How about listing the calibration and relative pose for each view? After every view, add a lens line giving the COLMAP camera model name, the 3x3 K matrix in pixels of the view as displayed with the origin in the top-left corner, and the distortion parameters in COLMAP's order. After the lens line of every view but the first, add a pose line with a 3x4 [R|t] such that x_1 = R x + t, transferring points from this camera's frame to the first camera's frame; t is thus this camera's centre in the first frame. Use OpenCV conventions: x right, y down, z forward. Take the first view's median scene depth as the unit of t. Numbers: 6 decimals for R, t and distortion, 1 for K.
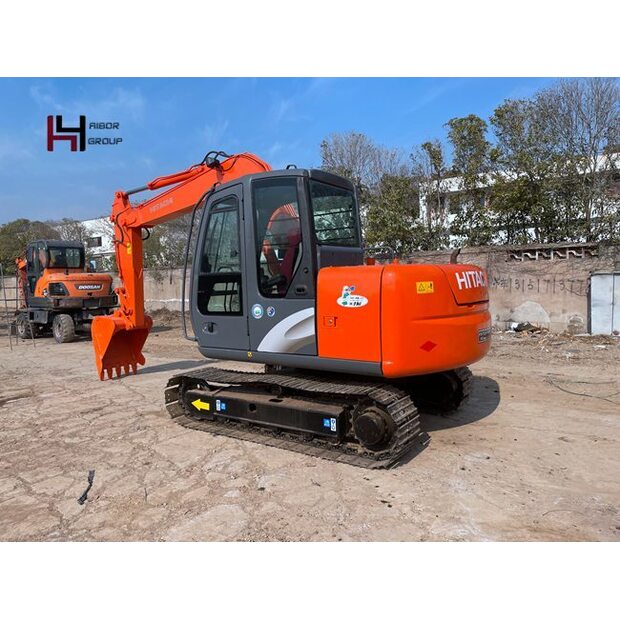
lens RADIAL K [[467.9, 0, 308.3], [0, 467.9, 304.4], [0, 0, 1]] dist [0.085535, -0.102724]
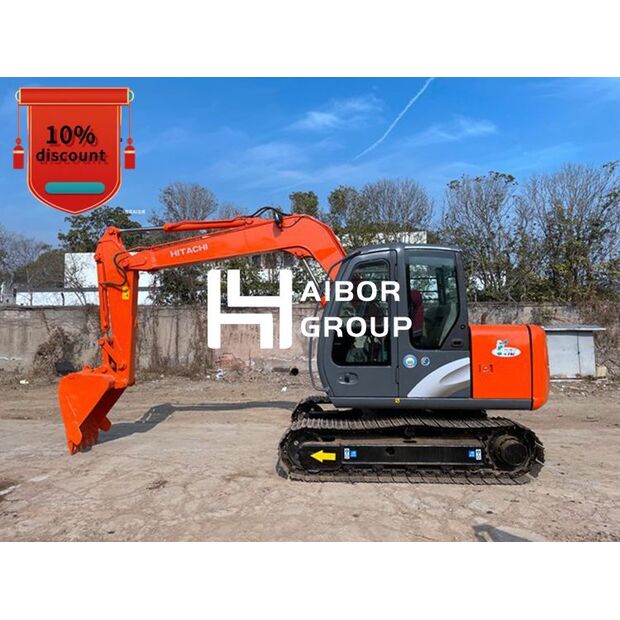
lens RADIAL K [[467.9, 0, 313.3], [0, 467.9, 304.0], [0, 0, 1]] dist [0.085535, -0.102724]
pose [[0.850147, 0.044707, 0.524644, -0.947004], [0.010797, 0.994699, -0.102257, -0.010161], [-0.526435, 0.092598, 0.845158, 0.150485]]
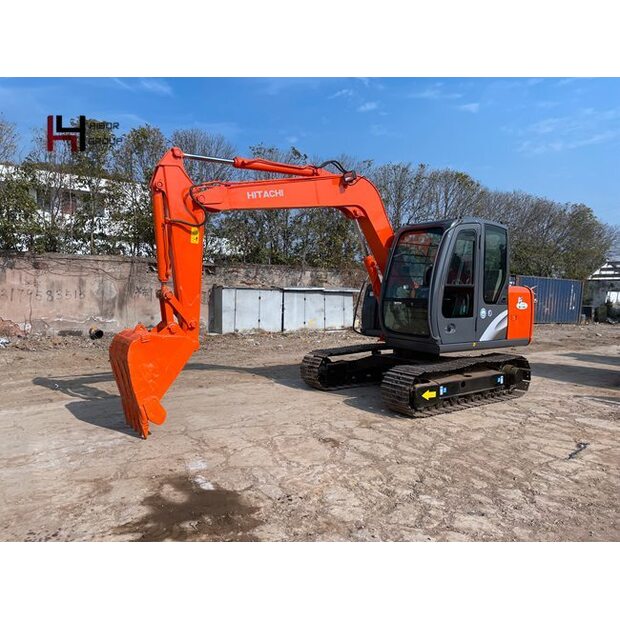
lens RADIAL K [[467.9, 0, 304.6], [0, 467.9, 303.3], [0, 0, 1]] dist [0.085535, -0.102724]
pose [[0.328625, 0.002590, 0.944457, -1.731490], [0.017771, 0.999802, -0.008925, -0.013772], [-0.944293, 0.019717, 0.328514, 1.077898]]
